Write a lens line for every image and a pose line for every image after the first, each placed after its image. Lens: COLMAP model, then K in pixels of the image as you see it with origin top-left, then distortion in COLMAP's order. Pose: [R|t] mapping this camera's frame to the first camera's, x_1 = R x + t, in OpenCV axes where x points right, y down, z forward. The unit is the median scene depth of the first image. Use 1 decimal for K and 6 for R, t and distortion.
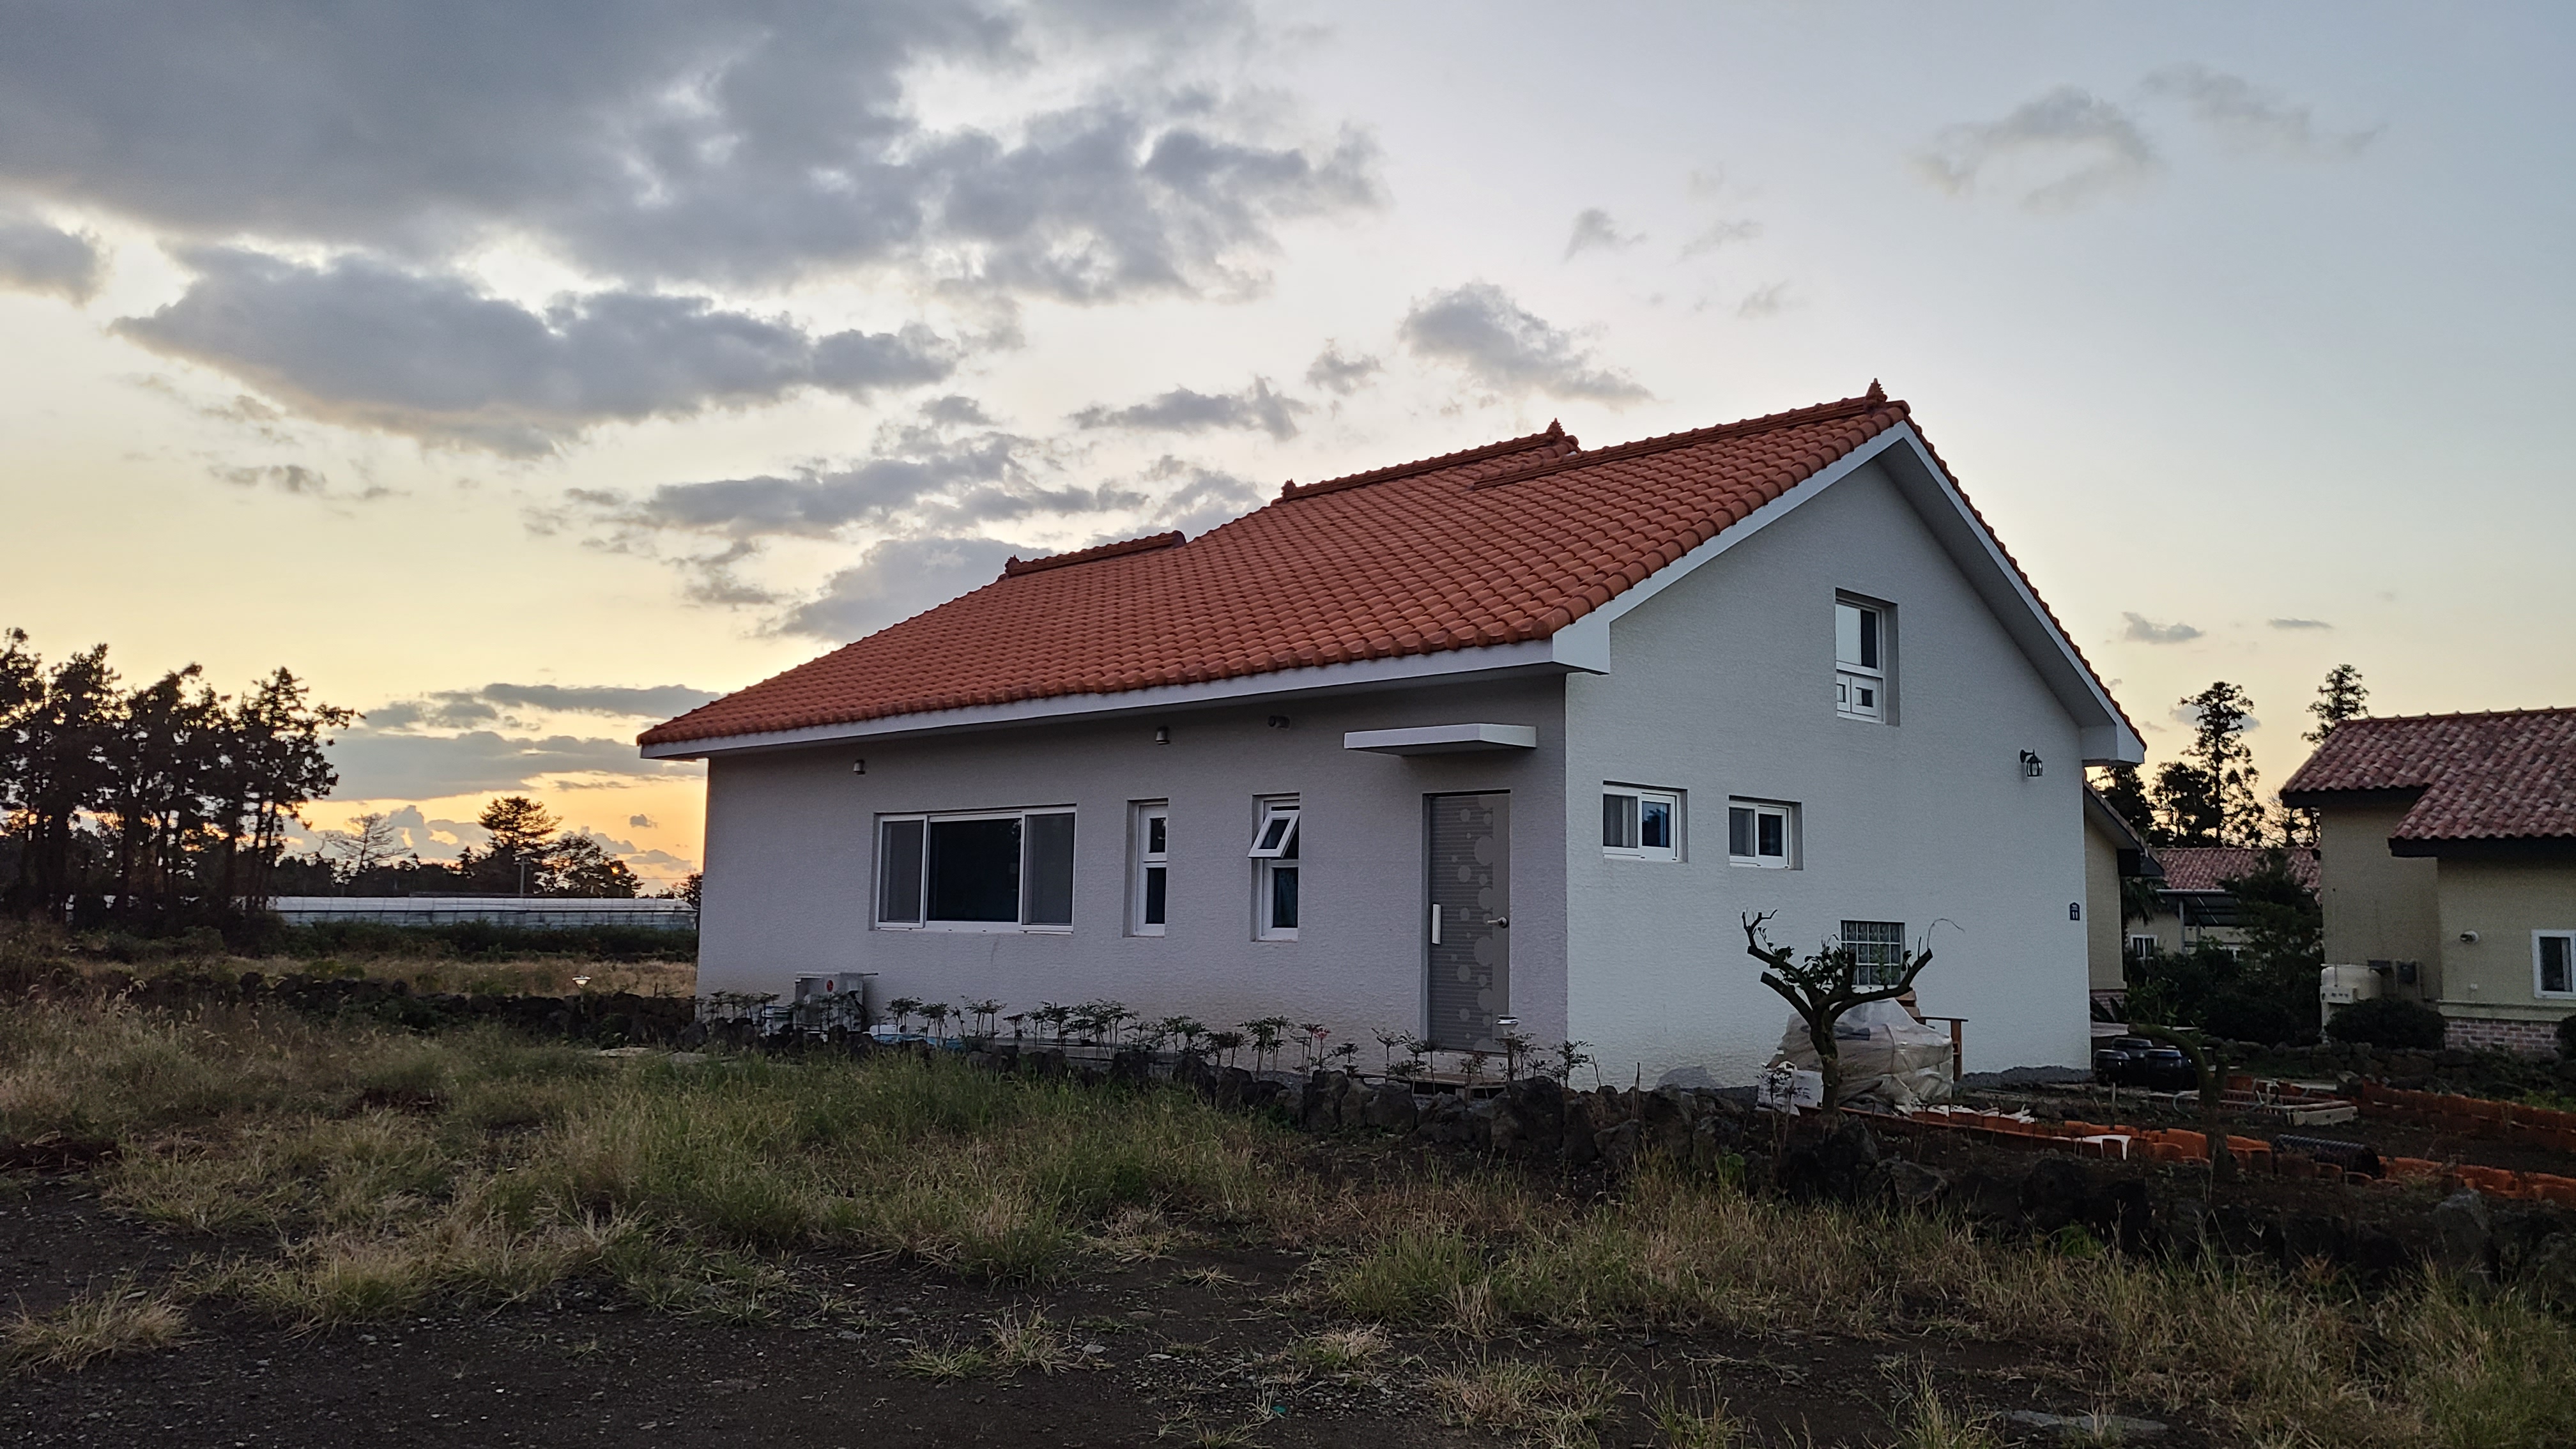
lens RADIAL K [[1930.6, 0, 1300.9], [0, 1930.6, 708.9], [0, 0, 1]] dist [0.037540, -0.009911]
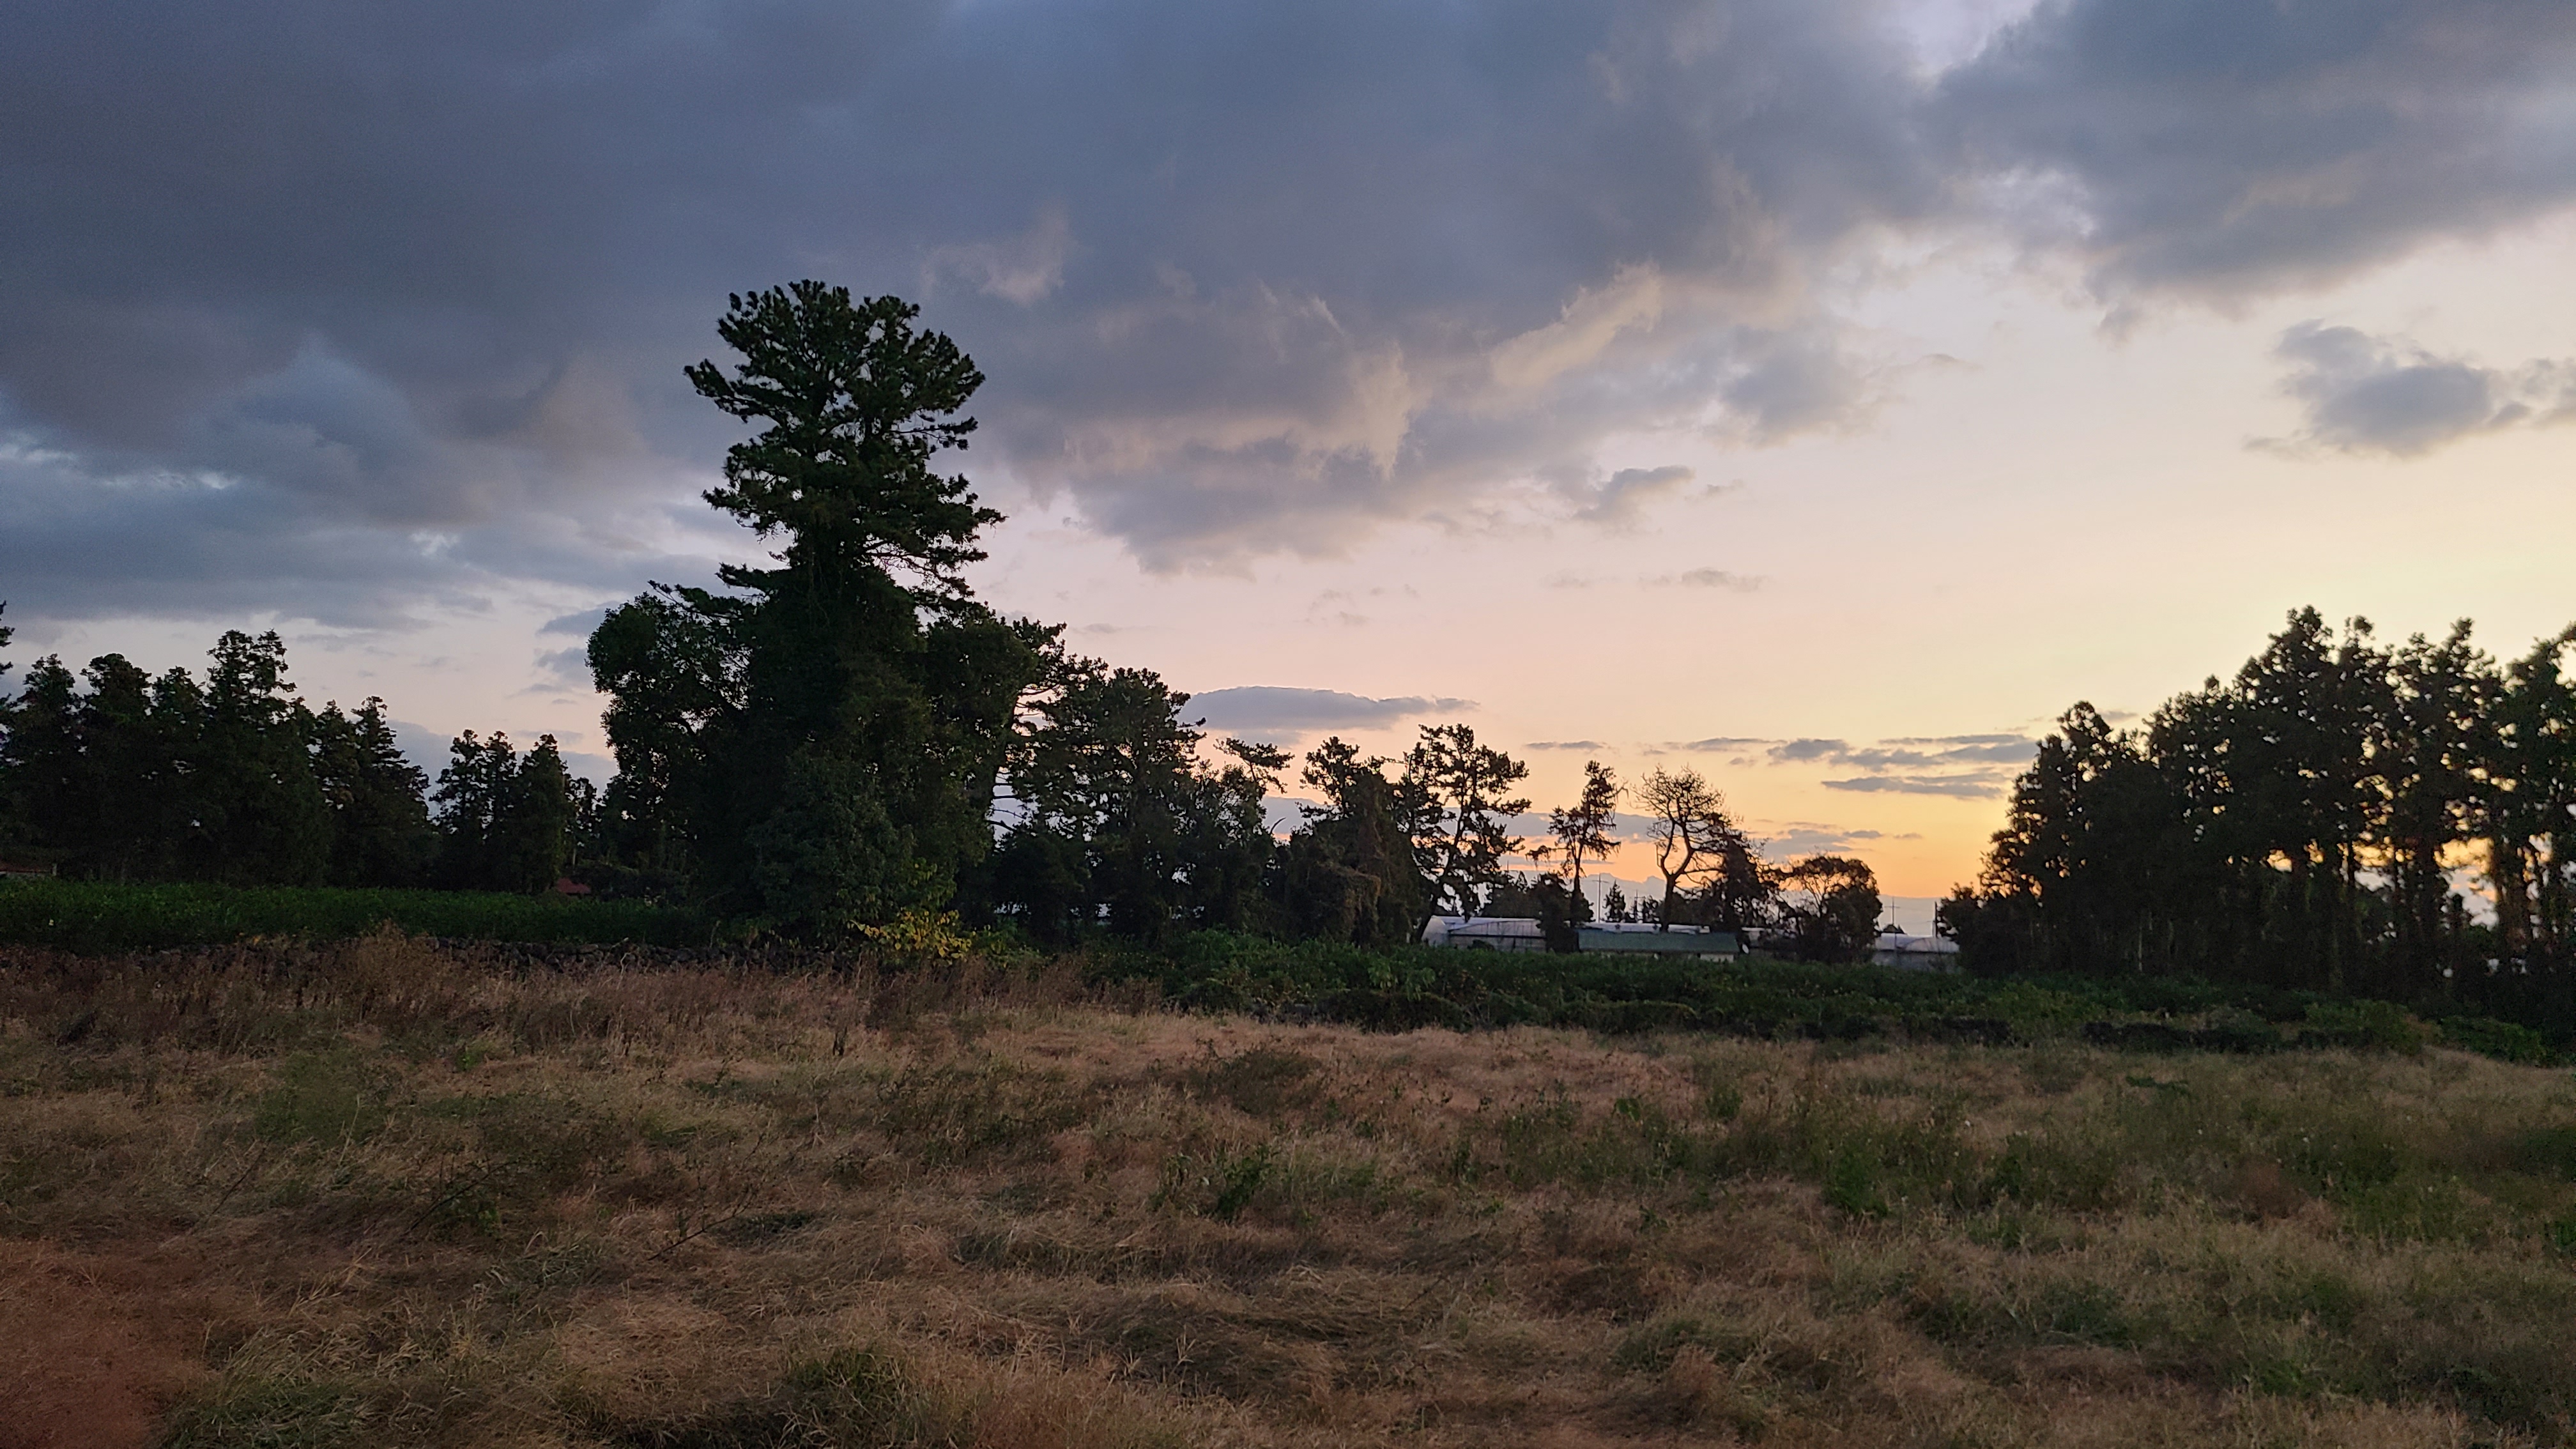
lens RADIAL K [[1930.6, 0, 1263.1], [0, 1930.6, 724.7], [0, 0, 1]] dist [0.037540, -0.009911]
pose [[0.290056, -0.117135, -0.949814, -0.046711], [0.088716, 0.991499, -0.095184, 0.038431], [0.952889, -0.056655, 0.297982, 0.358555]]
